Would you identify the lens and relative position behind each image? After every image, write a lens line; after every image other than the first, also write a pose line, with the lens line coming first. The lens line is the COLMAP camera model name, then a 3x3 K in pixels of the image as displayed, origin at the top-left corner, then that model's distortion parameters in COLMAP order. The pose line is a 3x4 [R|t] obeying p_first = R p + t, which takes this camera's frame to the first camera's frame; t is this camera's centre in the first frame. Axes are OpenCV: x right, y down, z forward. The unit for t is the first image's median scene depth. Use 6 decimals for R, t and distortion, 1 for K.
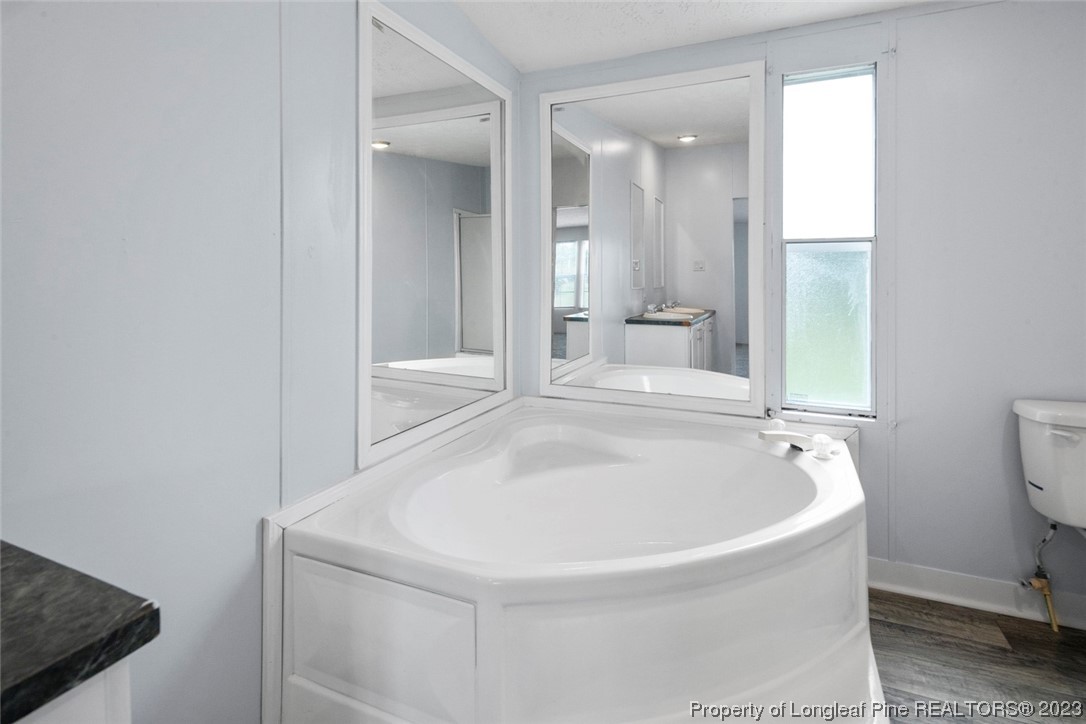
lens RADIAL K [[526.0, 0, 555.6], [0, 526.0, 275.8], [0, 0, 1]] dist [-0.003862, -0.001176]
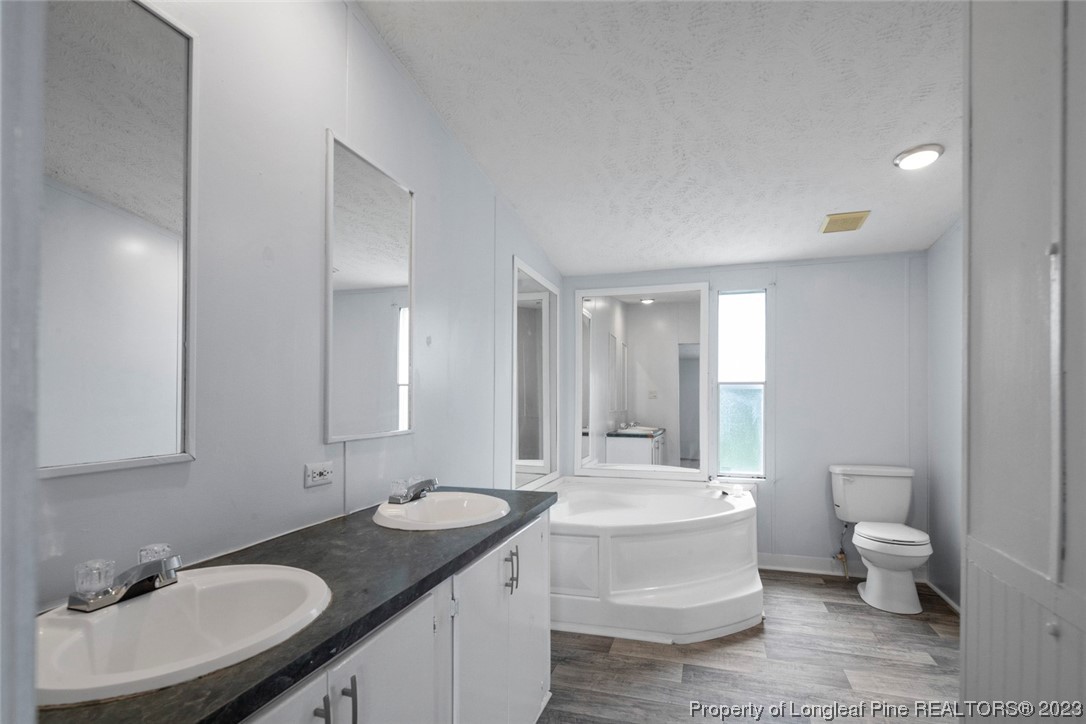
lens RADIAL K [[526.0, 0, 554.2], [0, 526.0, 399.9], [0, 0, 1]] dist [-0.003862, -0.001176]
pose [[0.992947, 0.005324, 0.118440, -0.343265], [-0.004837, 0.999979, -0.004401, 0.002348], [-0.118461, 0.003797, 0.992951, -0.733035]]
